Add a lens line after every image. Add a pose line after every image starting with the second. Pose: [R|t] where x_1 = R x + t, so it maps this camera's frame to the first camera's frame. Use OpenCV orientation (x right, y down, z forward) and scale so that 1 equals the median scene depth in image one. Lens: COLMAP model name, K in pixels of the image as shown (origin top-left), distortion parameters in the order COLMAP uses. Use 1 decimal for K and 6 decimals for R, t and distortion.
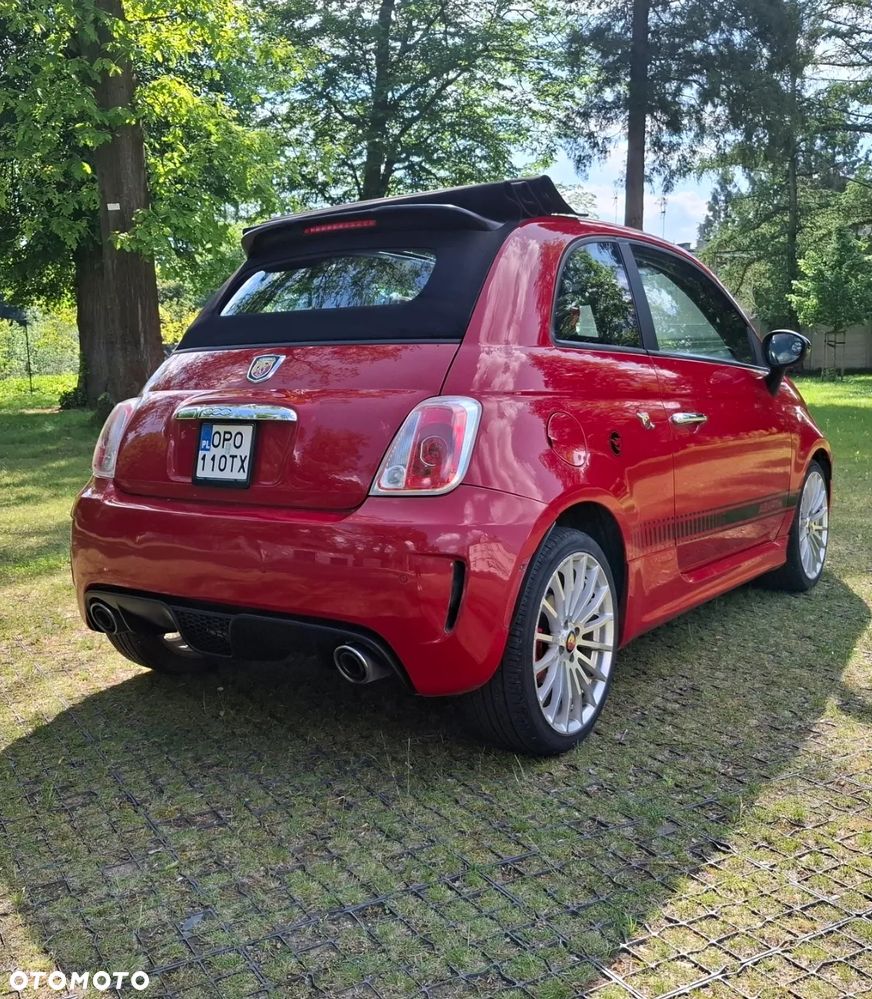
lens RADIAL K [[1008.5, 0, 411.3], [0, 1008.5, 539.3], [0, 0, 1]] dist [0.109845, -0.155799]
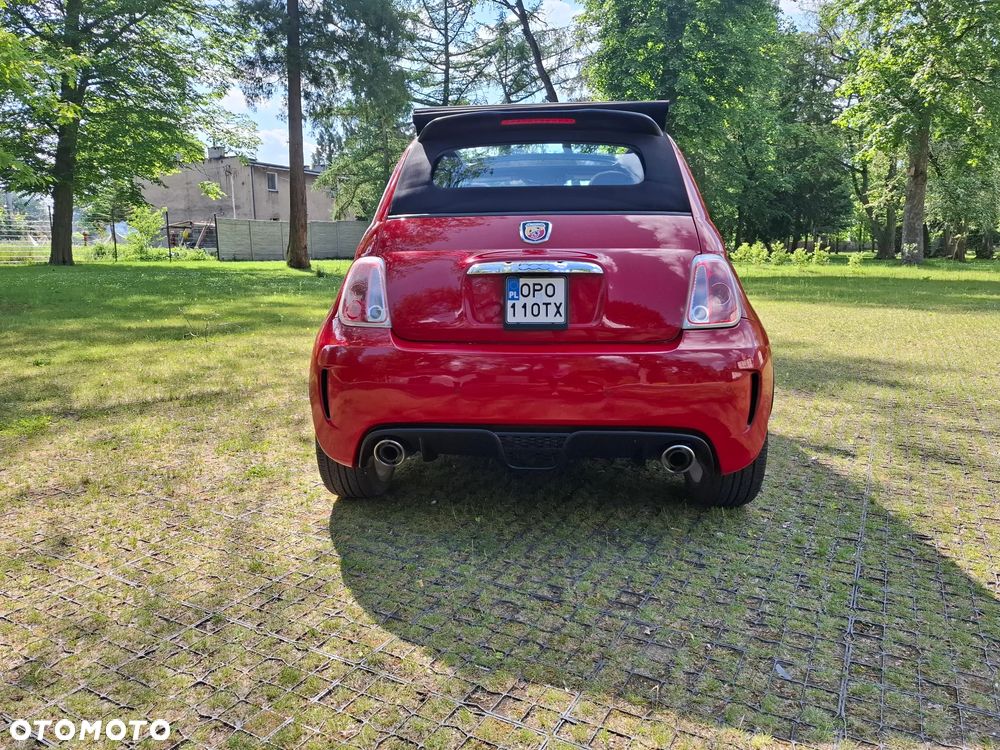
lens RADIAL K [[703.7, 0, 499.6], [0, 703.7, 377.6], [0, 0, 1]] dist [0.052328, -0.060433]
pose [[0.849177, -0.074074, 0.522887, -0.578814], [0.071125, 0.997135, 0.025748, -0.017230], [-0.523296, 0.015325, 0.852013, 0.274707]]
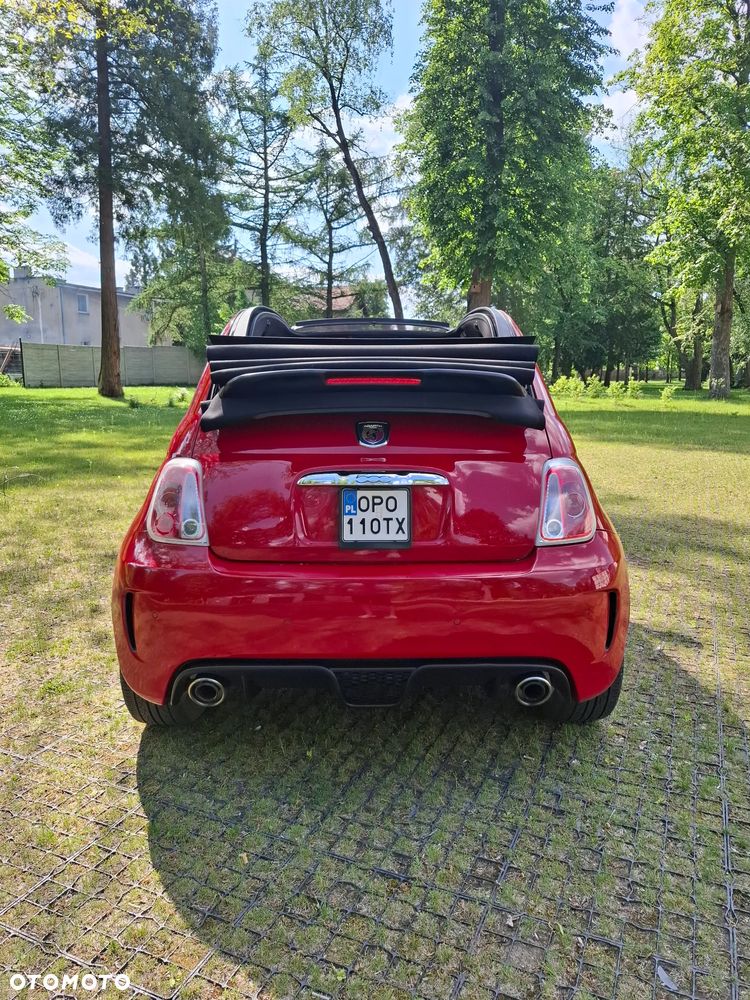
lens RADIAL K [[703.7, 0, 385.9], [0, 703.7, 493.7], [0, 0, 1]] dist [0.052328, -0.060433]
pose [[0.797541, -0.072991, 0.598833, -0.538757], [0.073750, 0.997005, 0.023302, -0.109537], [-0.598740, 0.025579, 0.800535, 0.349925]]
